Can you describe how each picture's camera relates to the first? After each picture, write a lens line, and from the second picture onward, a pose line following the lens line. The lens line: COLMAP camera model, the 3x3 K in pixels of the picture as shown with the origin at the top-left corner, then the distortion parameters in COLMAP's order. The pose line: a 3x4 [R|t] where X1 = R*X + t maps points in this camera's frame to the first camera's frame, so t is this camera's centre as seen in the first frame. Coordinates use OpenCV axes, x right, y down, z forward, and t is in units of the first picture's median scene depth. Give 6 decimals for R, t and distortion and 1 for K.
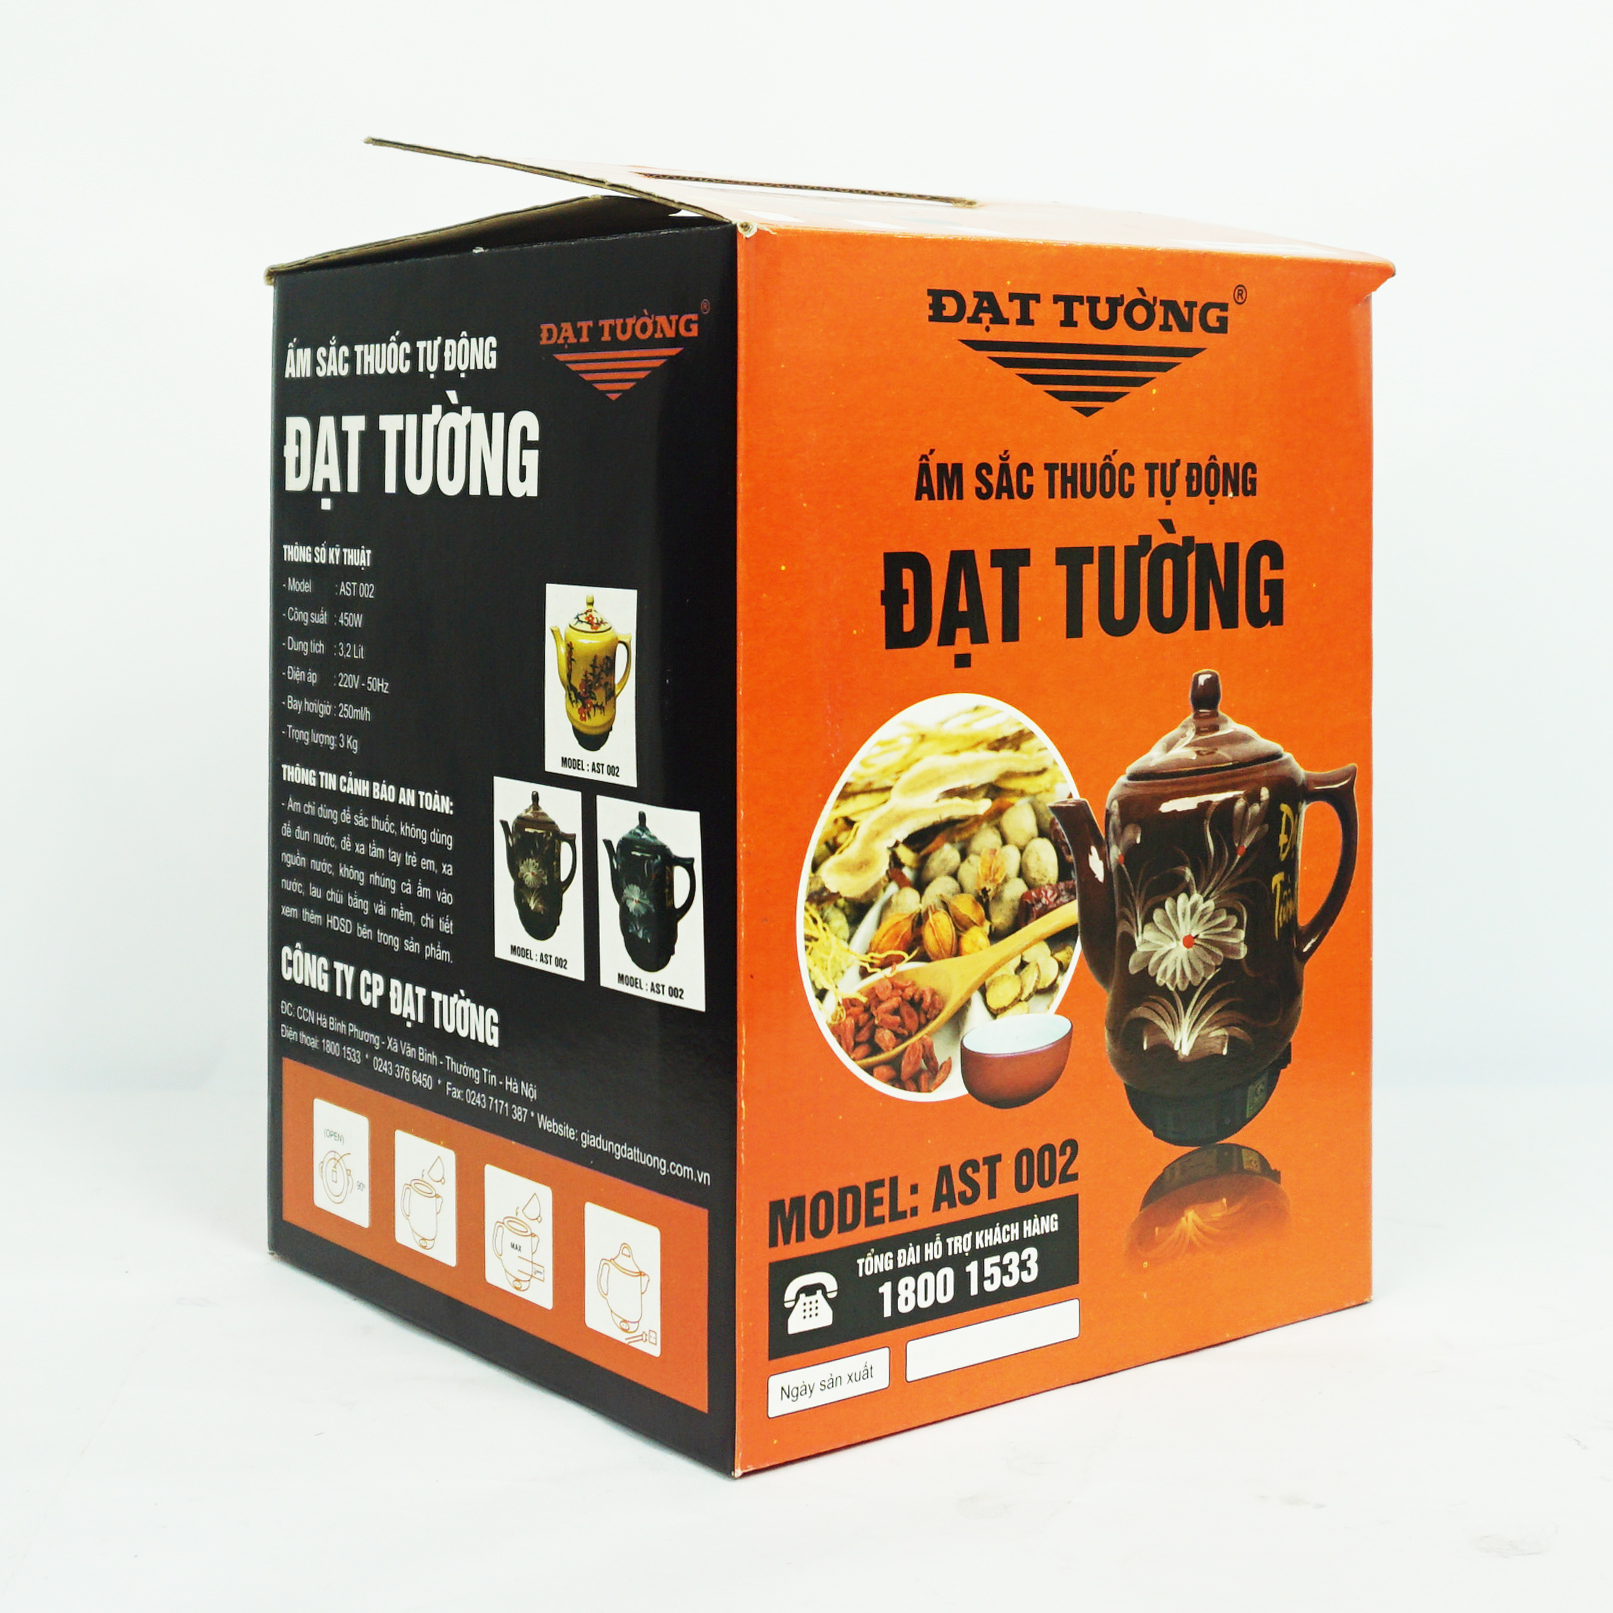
lens RADIAL K [[2772.7, 0, 806.5], [0, 2772.7, 806.5], [0, 0, 1]] dist [-0.034160, 0.019877]
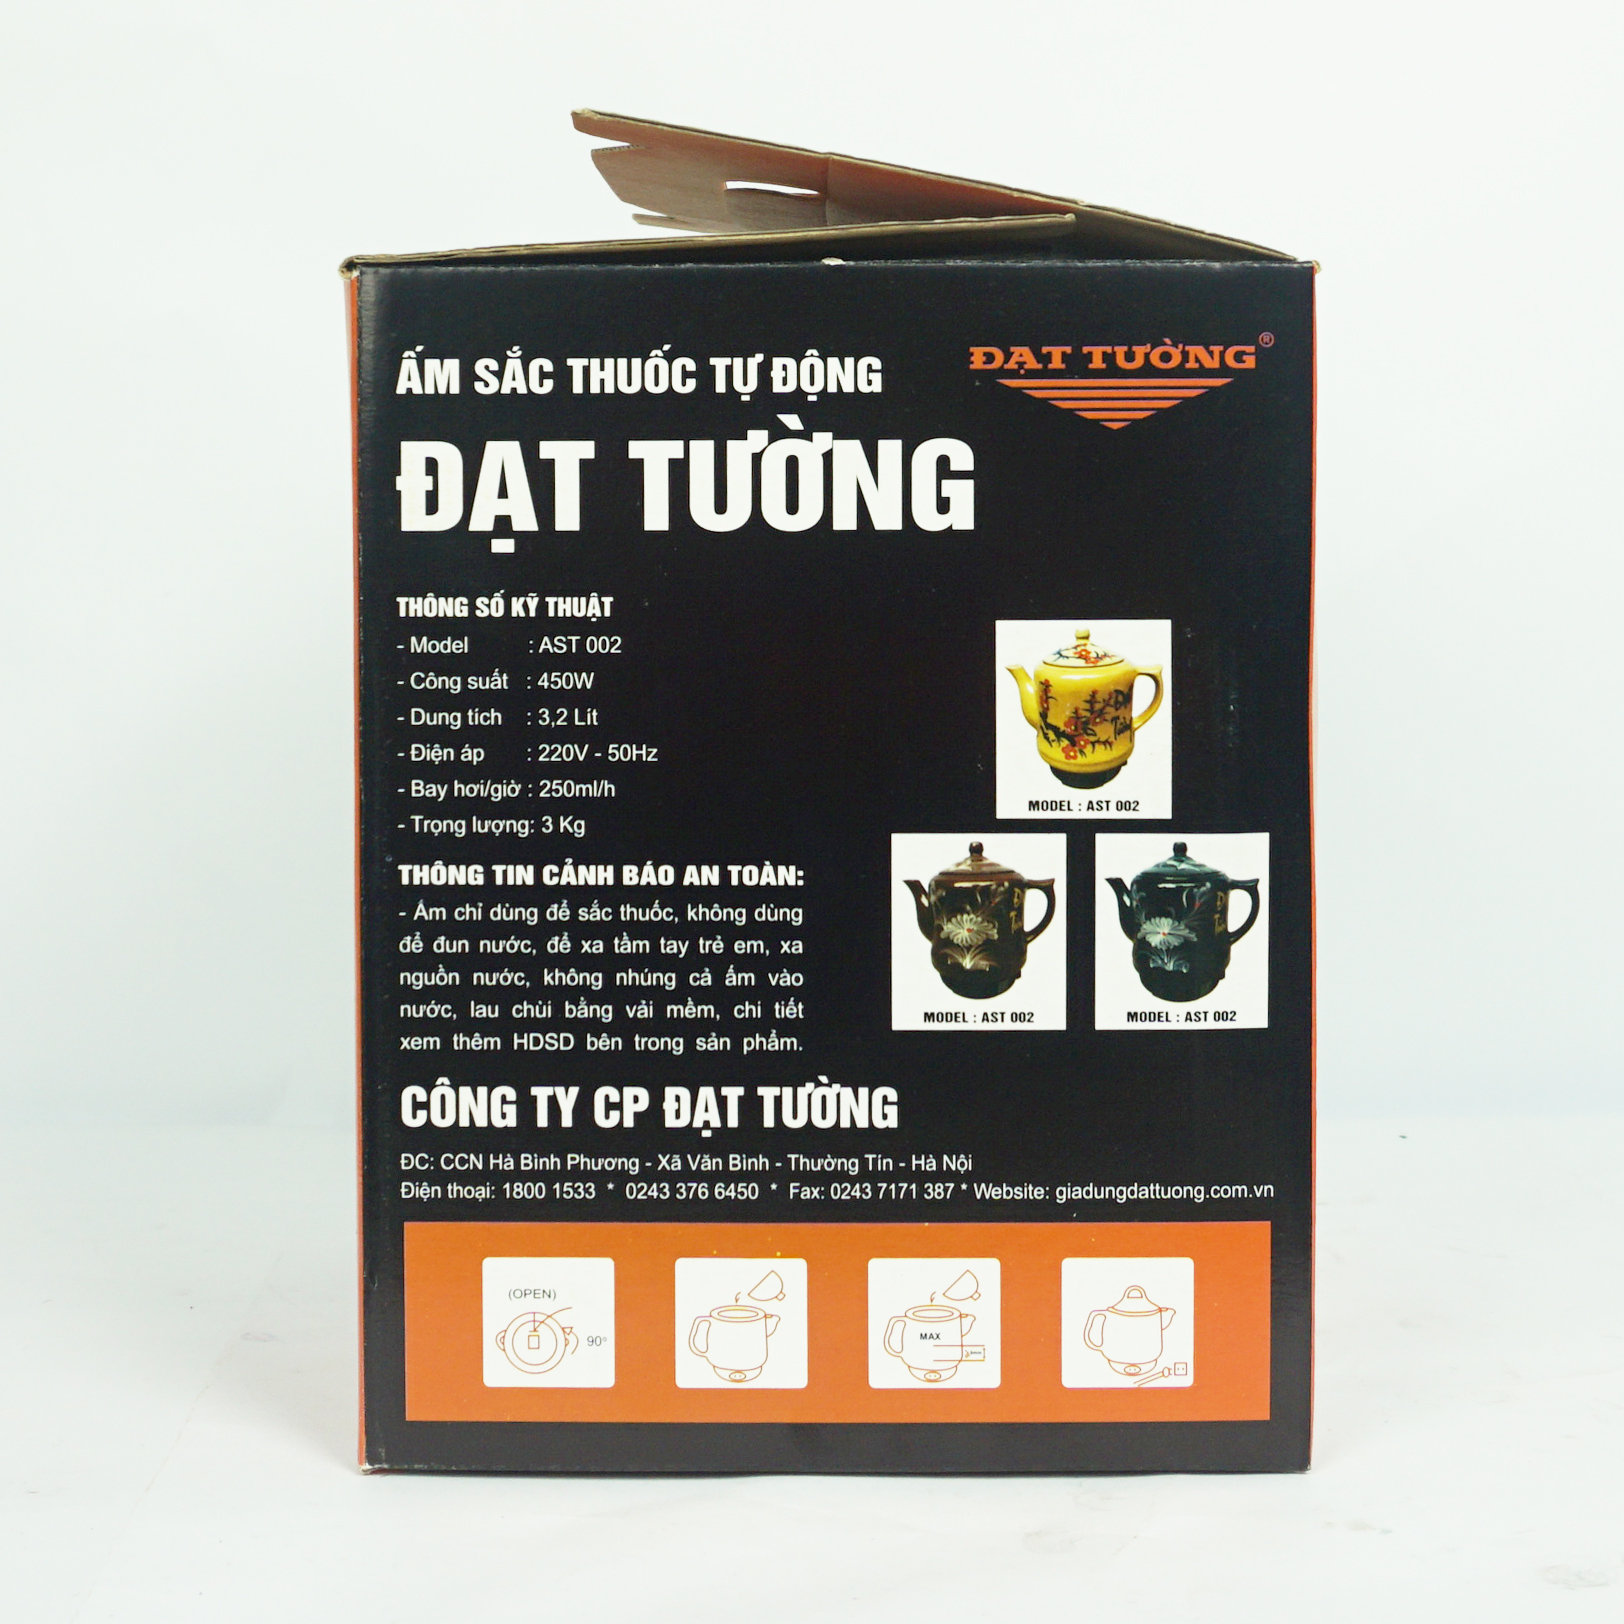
lens RADIAL K [[2791.6, 0, 812.0], [0, 2791.6, 812.0], [0, 0, 1]] dist [-0.034160, 0.019877]
pose [[0.621640, -0.092772, 0.777790, -0.858928], [0.103616, 0.993975, 0.035744, -0.054584], [-0.776420, 0.058371, 0.627507, 0.441818]]
